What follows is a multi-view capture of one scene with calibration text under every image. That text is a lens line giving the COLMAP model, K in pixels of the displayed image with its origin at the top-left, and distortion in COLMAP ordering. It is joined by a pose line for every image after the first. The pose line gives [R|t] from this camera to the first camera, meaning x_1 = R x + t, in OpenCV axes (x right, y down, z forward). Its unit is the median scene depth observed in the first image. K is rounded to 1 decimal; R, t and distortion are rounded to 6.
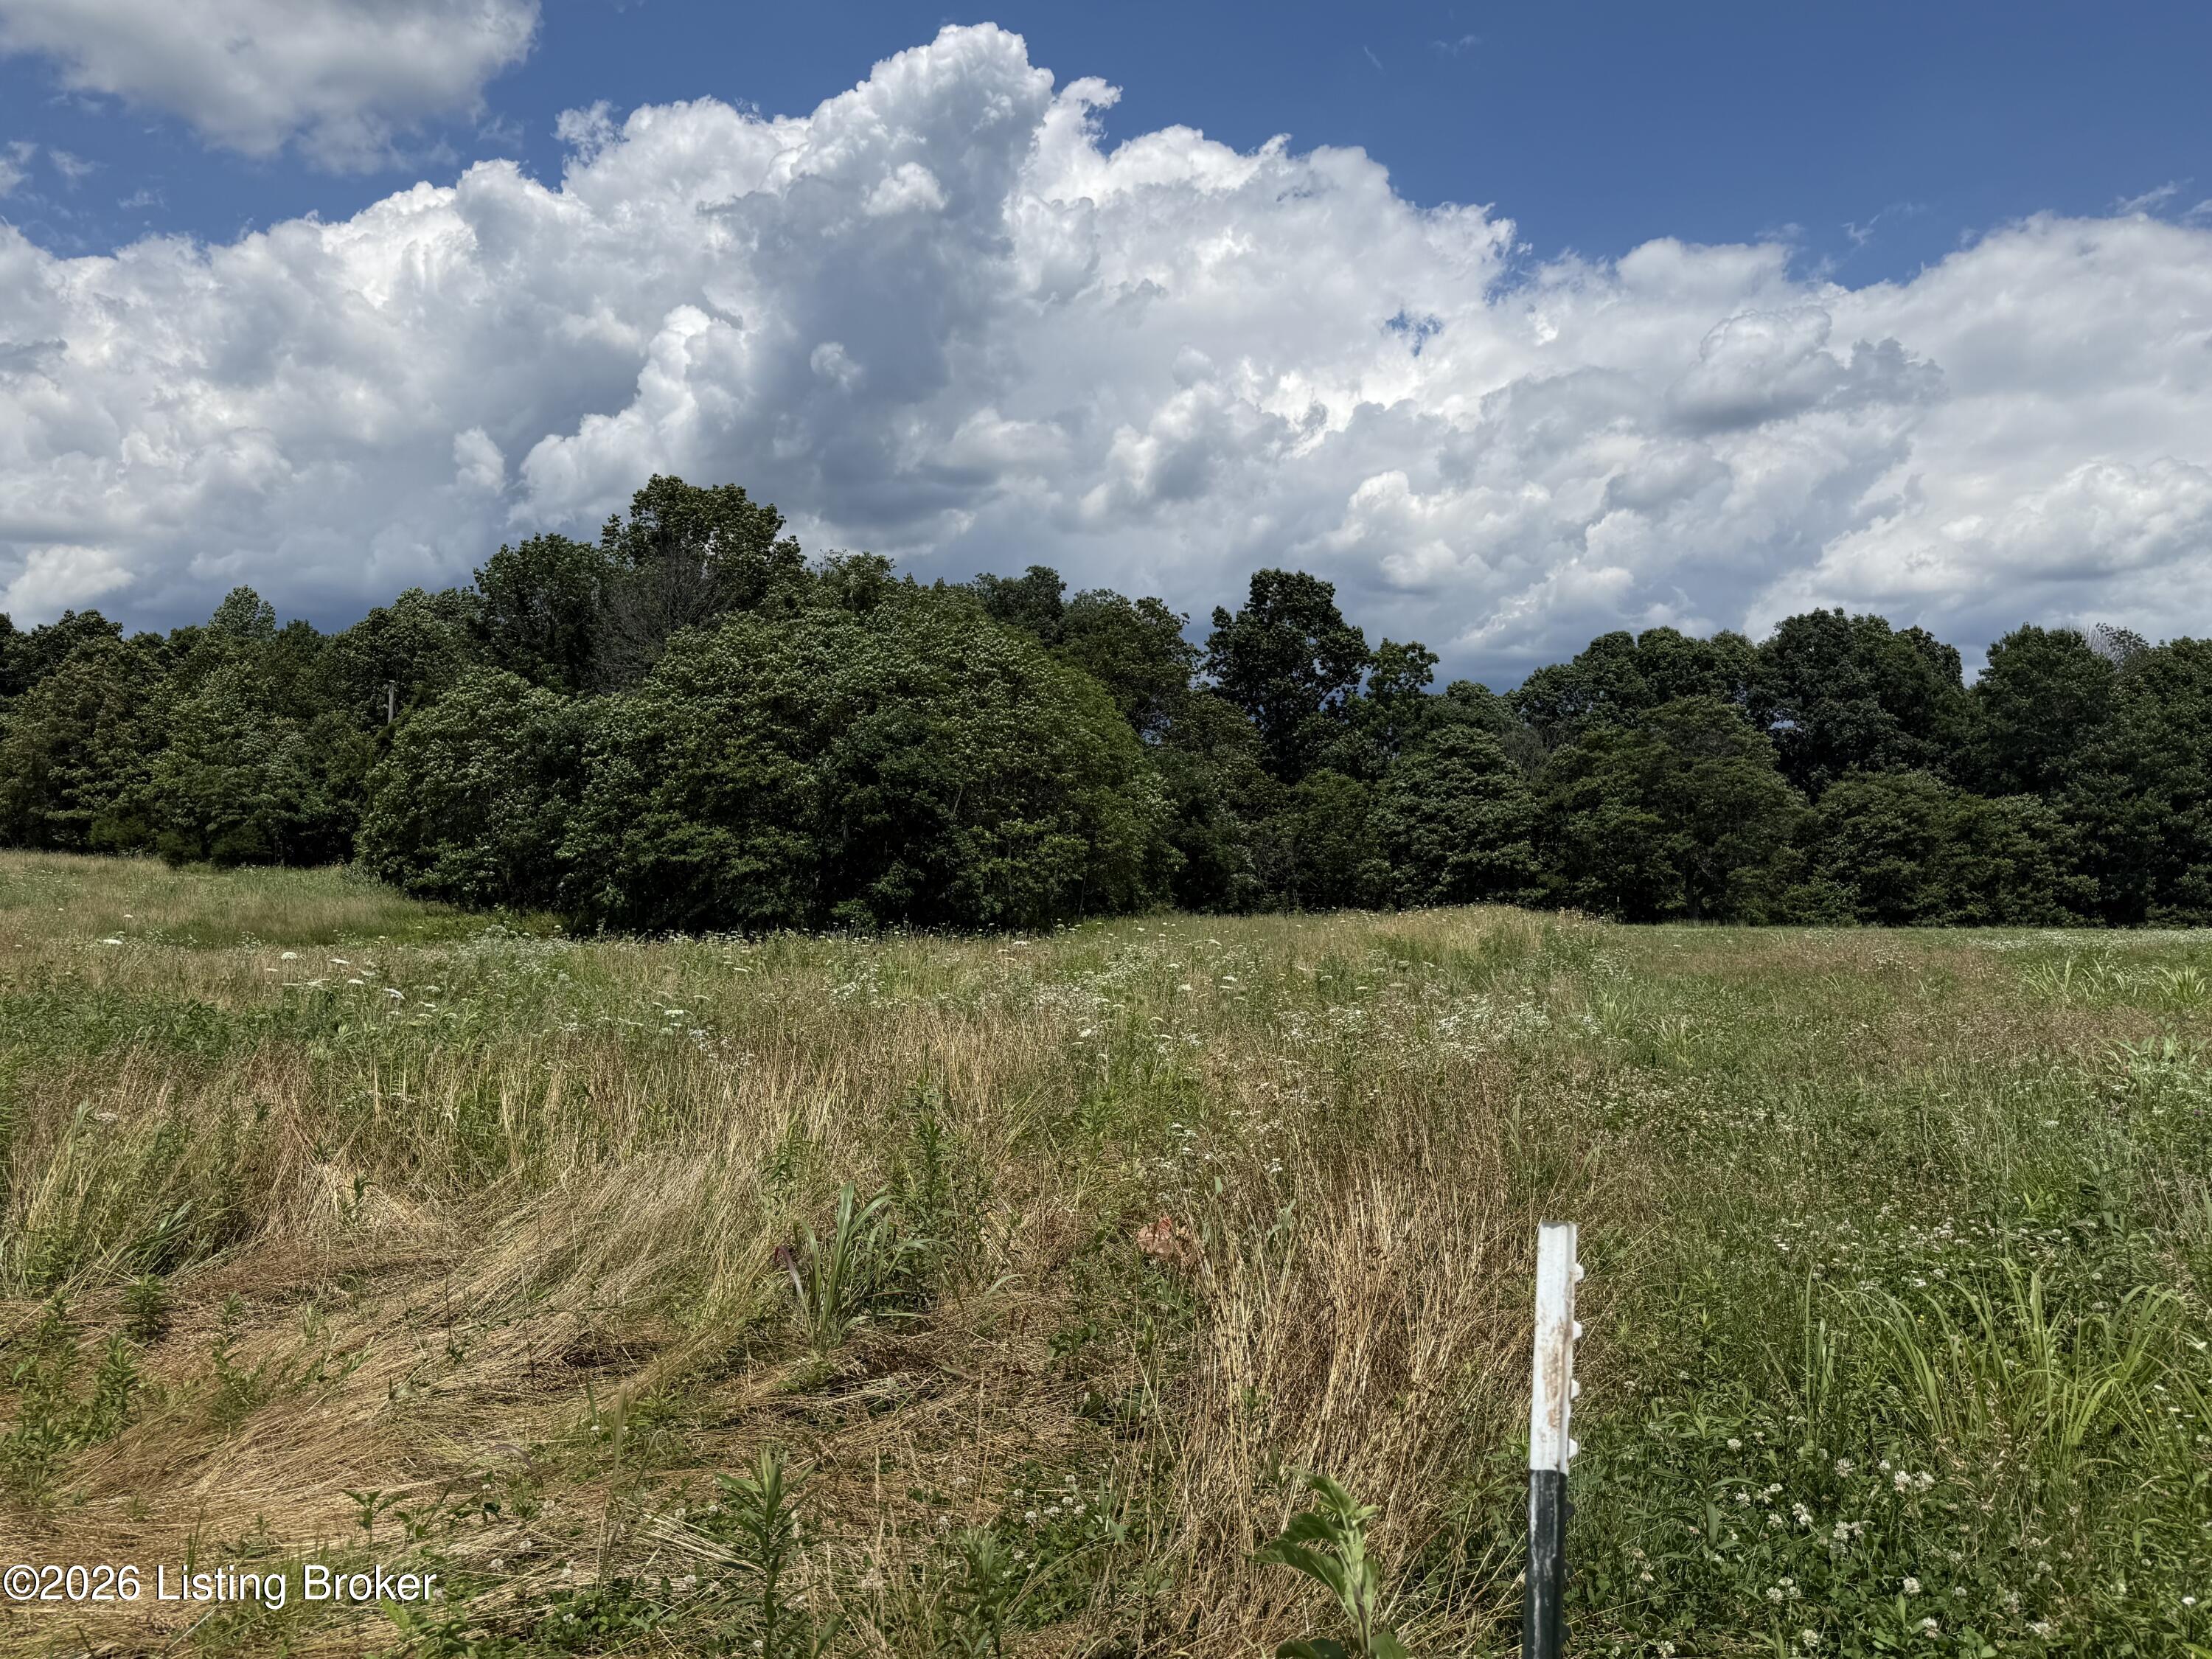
lens RADIAL K [[1674.9, 0, 1136.6], [0, 1674.9, 840.3], [0, 0, 1]] dist [0.081109, -0.008952]
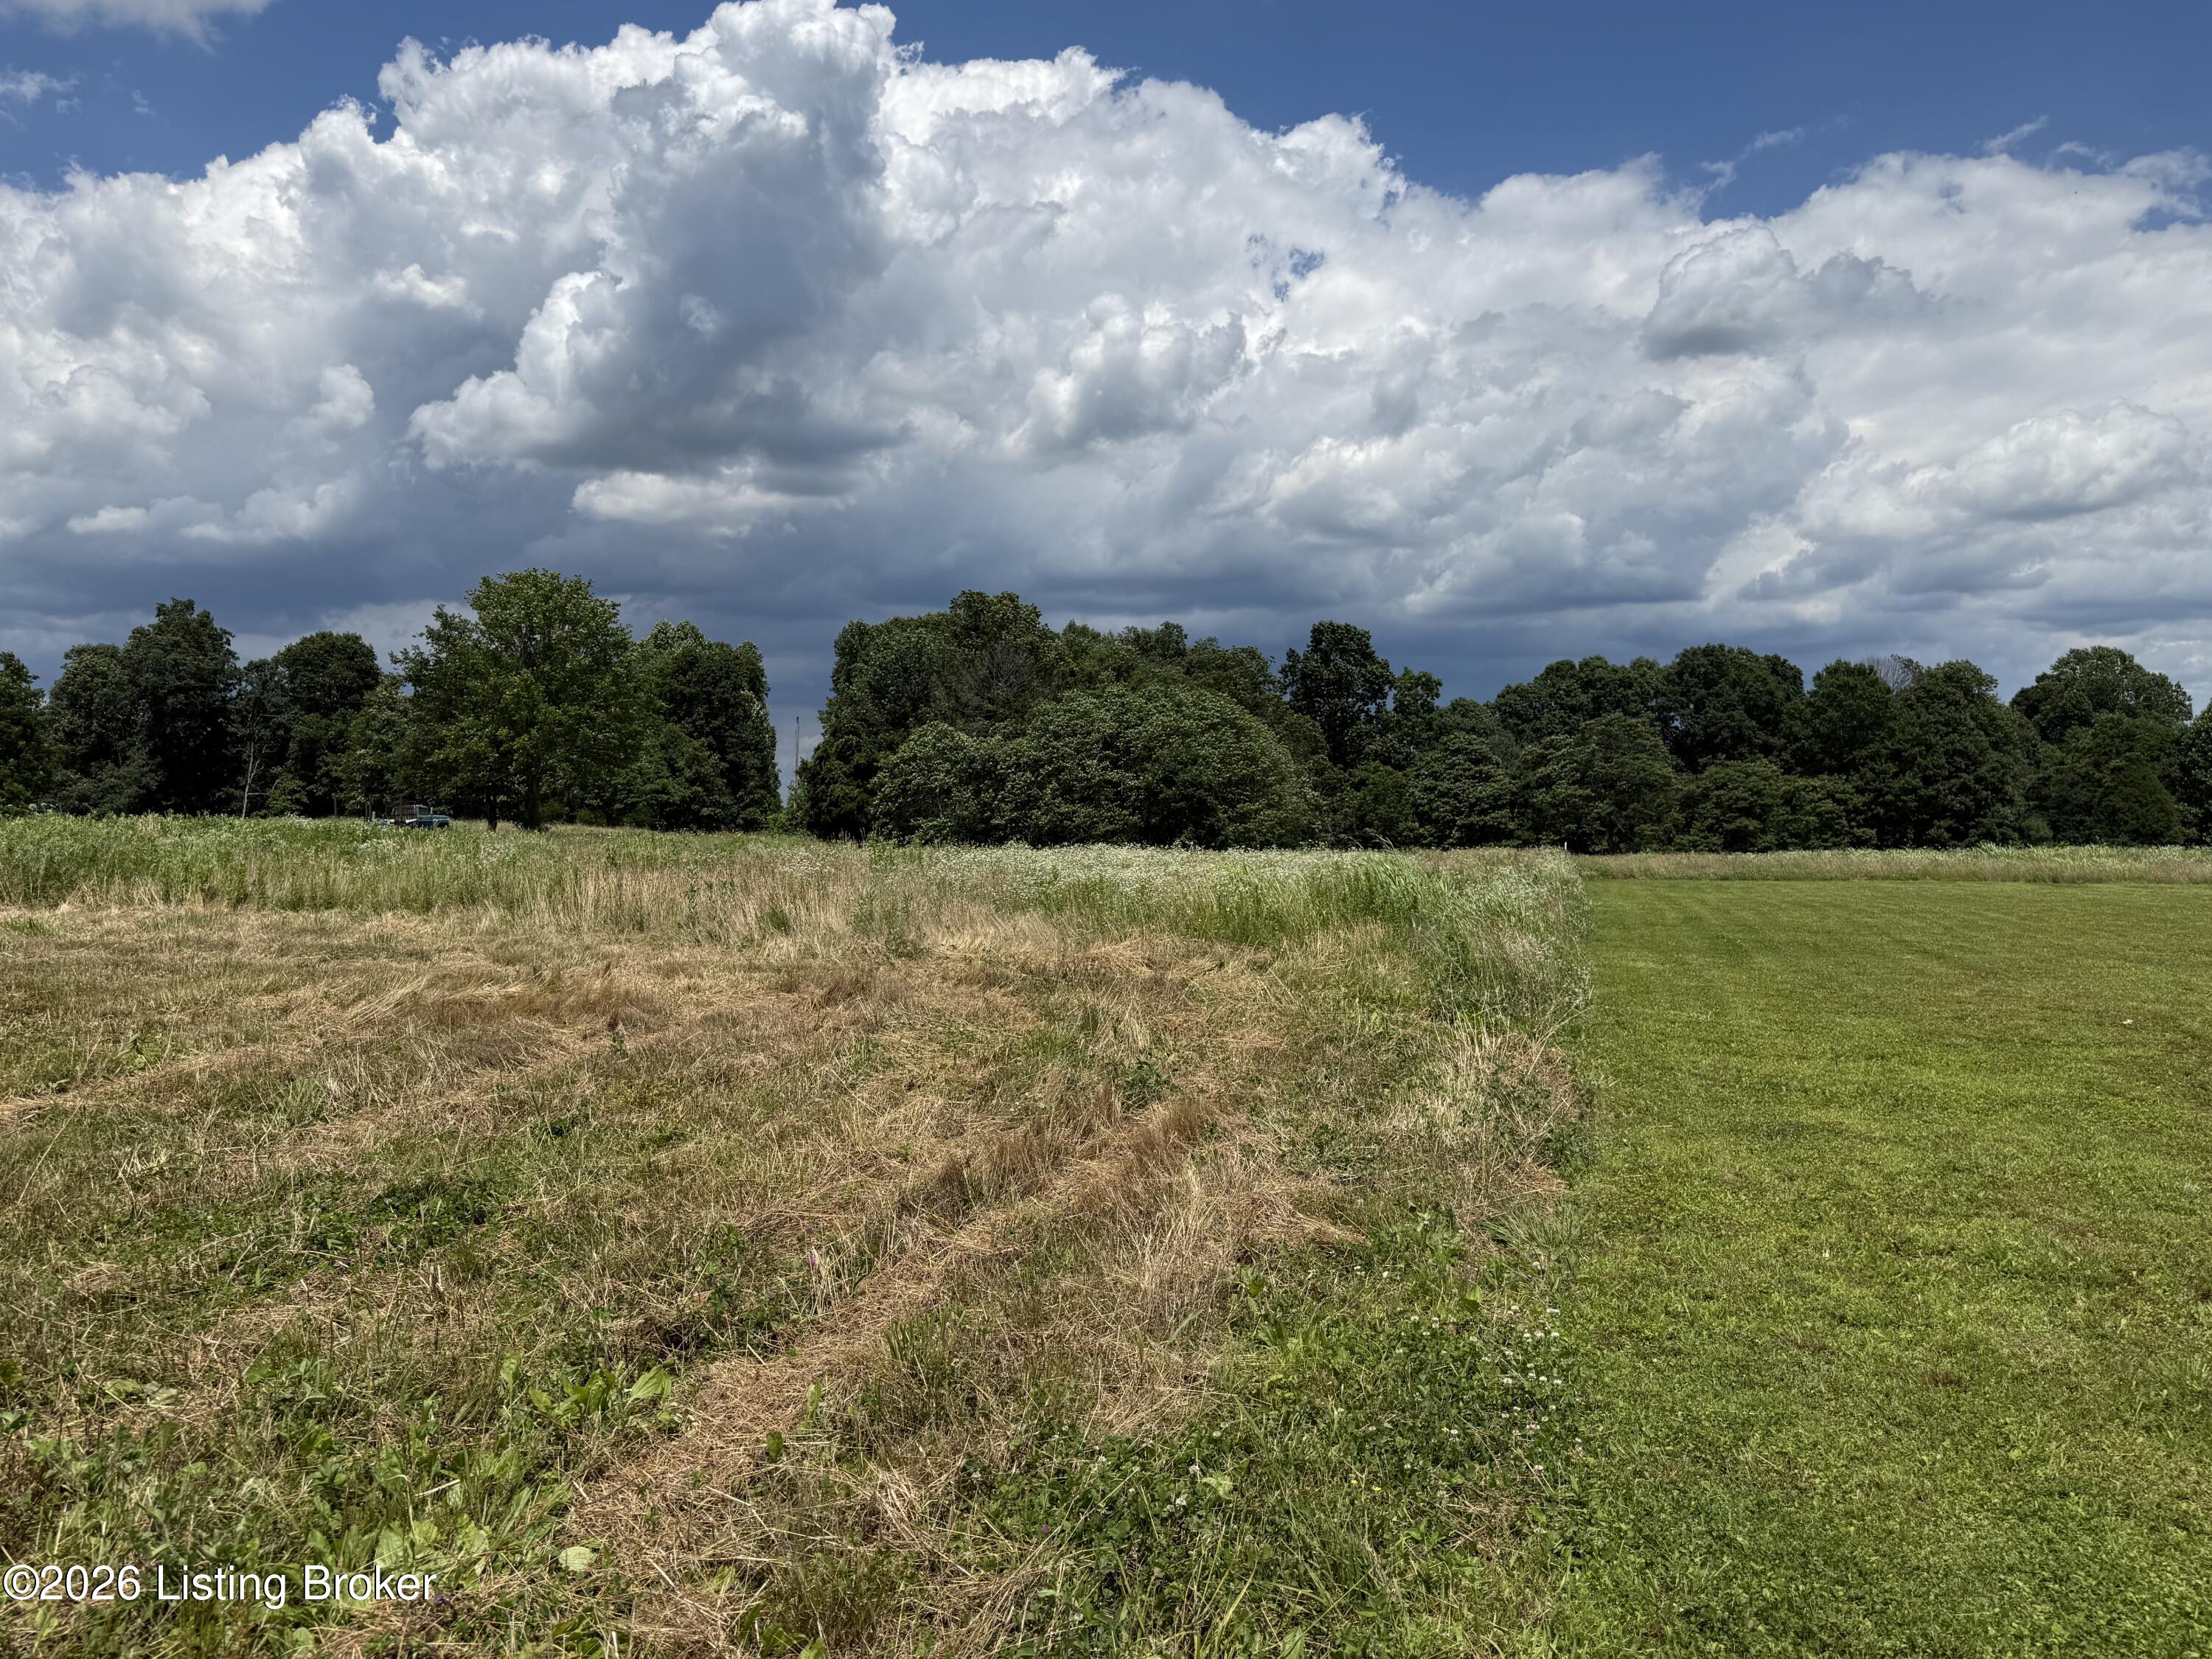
lens RADIAL K [[1674.9, 0, 1136.6], [0, 1674.9, 840.3], [0, 0, 1]] dist [0.081109, -0.008952]
pose [[0.999566, -0.008482, 0.028219, -0.134458], [0.007909, 0.999761, 0.020364, -0.004572], [-0.028385, -0.020132, 0.999394, -0.472627]]
